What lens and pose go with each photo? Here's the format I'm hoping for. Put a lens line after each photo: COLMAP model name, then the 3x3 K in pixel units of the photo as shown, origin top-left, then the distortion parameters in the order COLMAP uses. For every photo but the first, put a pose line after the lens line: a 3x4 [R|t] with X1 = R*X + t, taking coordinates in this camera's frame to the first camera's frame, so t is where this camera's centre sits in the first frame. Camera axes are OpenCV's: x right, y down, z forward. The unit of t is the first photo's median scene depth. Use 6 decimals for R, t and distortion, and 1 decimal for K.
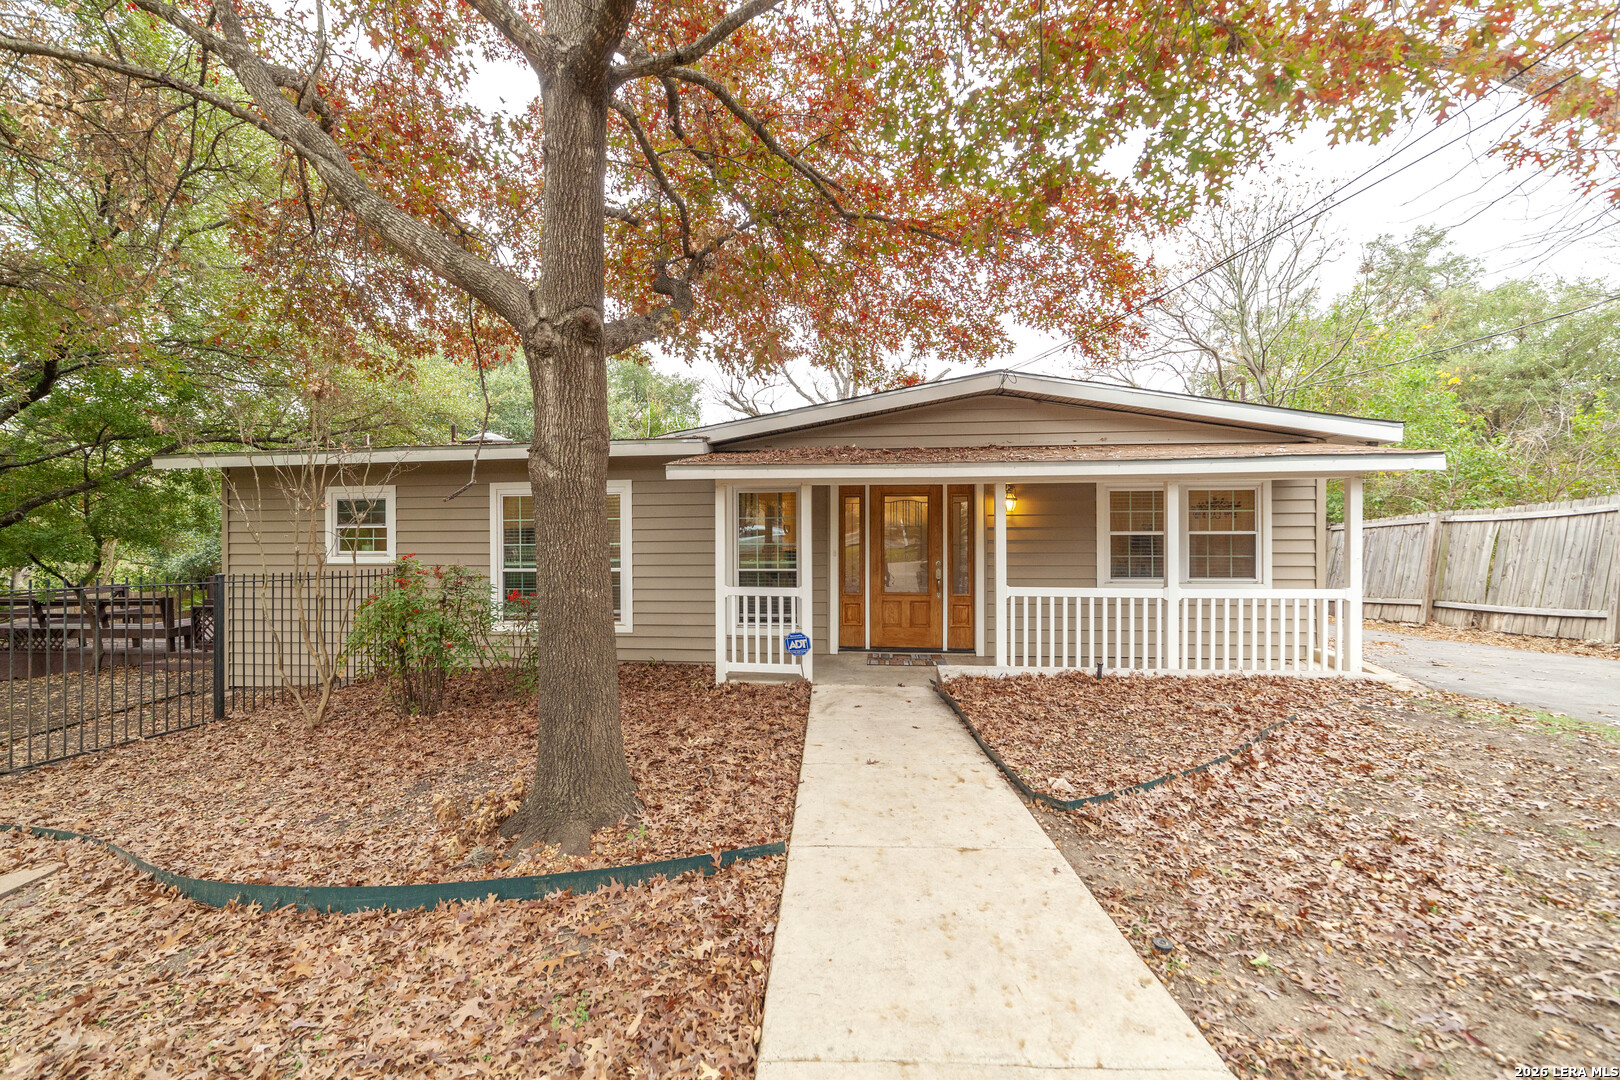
lens RADIAL K [[633.8, 0, 805.5], [0, 633.8, 535.2], [0, 0, 1]] dist [-0.009016, 0.000380]
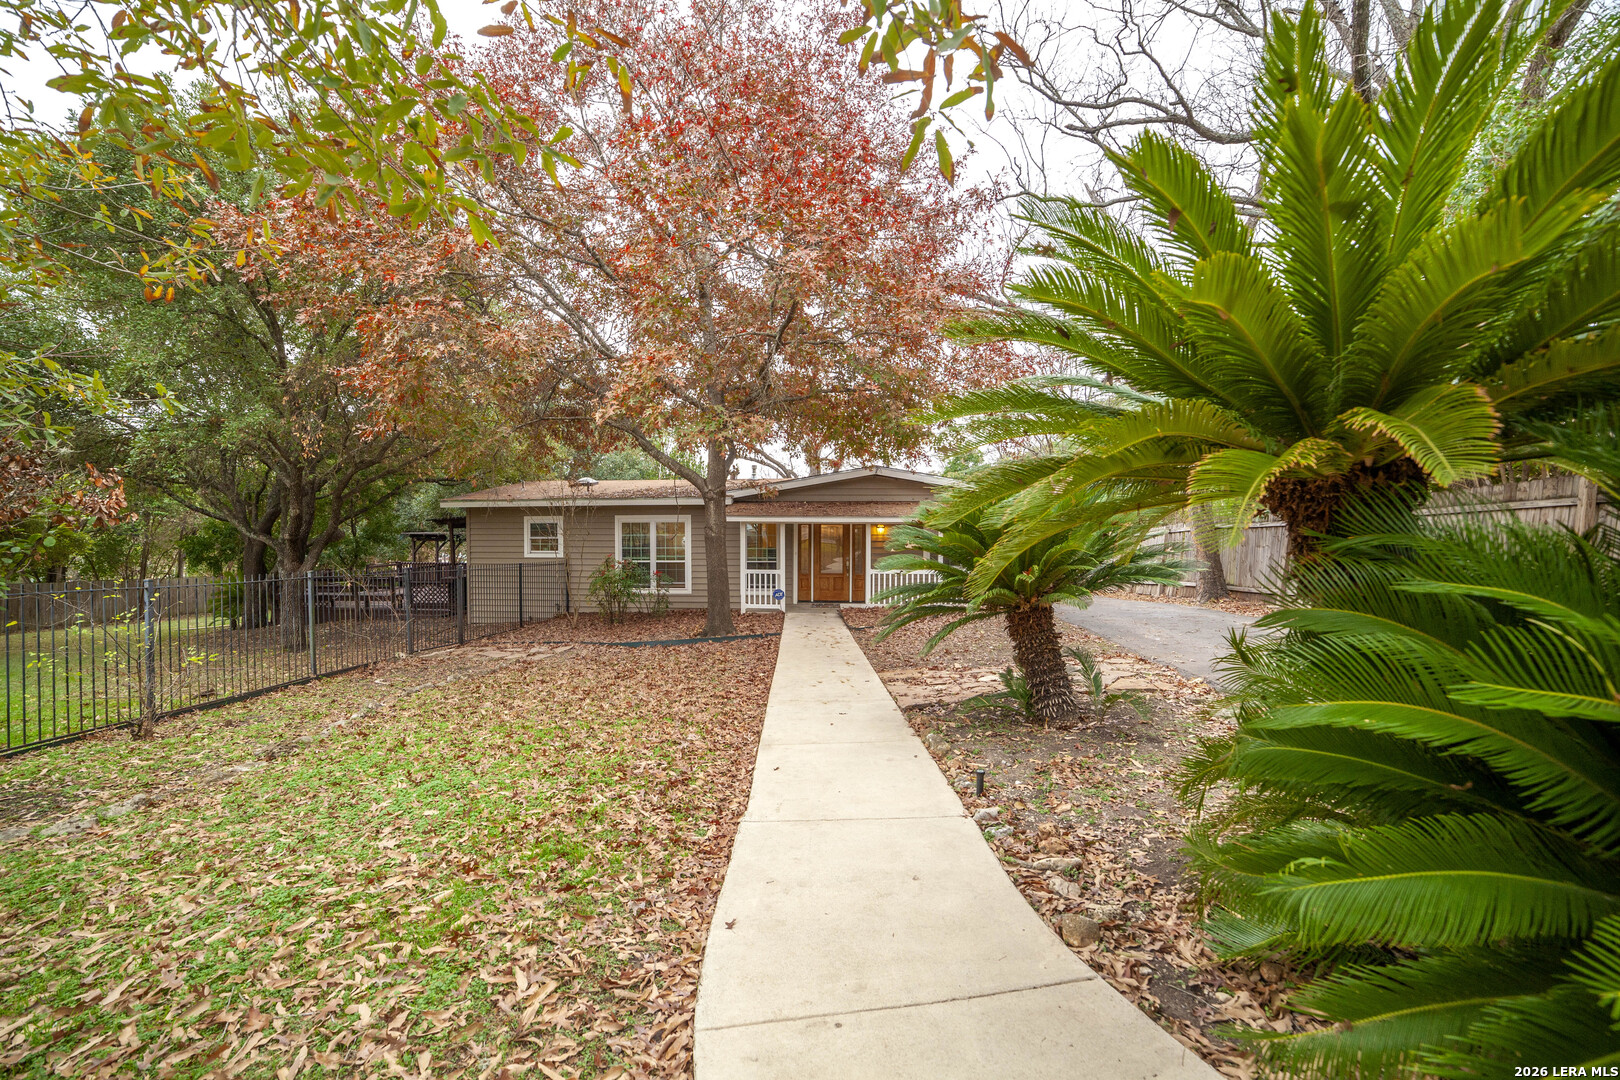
lens RADIAL K [[633.8, 0, 805.5], [0, 633.8, 535.2], [0, 0, 1]] dist [-0.009016, 0.000380]
pose [[0.998481, 0.005094, 0.054860, -0.035294], [-0.005867, 0.999886, 0.013936, -0.060320], [-0.054783, -0.014236, 0.998397, -1.055068]]
